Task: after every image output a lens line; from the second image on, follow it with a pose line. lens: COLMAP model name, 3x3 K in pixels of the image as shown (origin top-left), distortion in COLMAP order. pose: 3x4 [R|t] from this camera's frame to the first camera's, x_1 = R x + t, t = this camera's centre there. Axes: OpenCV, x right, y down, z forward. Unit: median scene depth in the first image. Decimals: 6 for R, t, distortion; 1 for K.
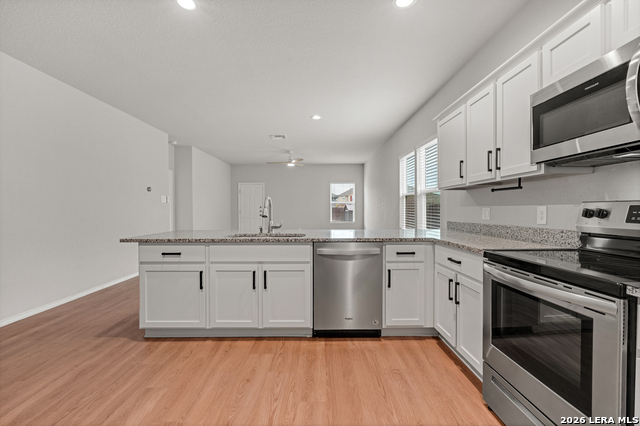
lens RADIAL K [[288.1, 0, 316.6], [0, 288.1, 213.3], [0, 0, 1]] dist [0.003790, 0.000179]
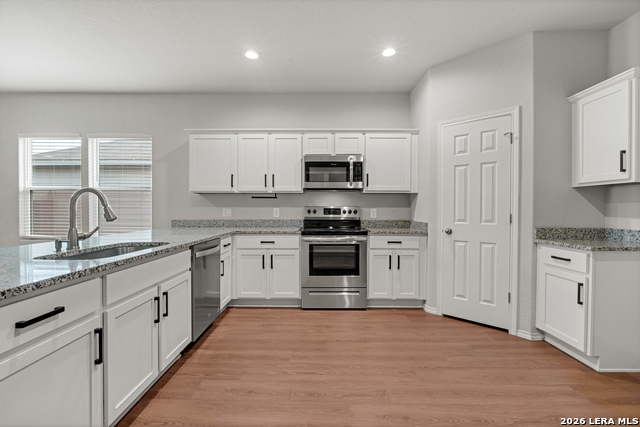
lens RADIAL K [[288.1, 0, 320.2], [0, 288.1, 210.9], [0, 0, 1]] dist [0.003790, 0.000179]
pose [[-0.007614, -0.003747, 0.999964, -1.061110], [0.011652, 0.999925, 0.003836, -0.008053], [-0.999903, 0.011681, -0.007570, 0.697833]]
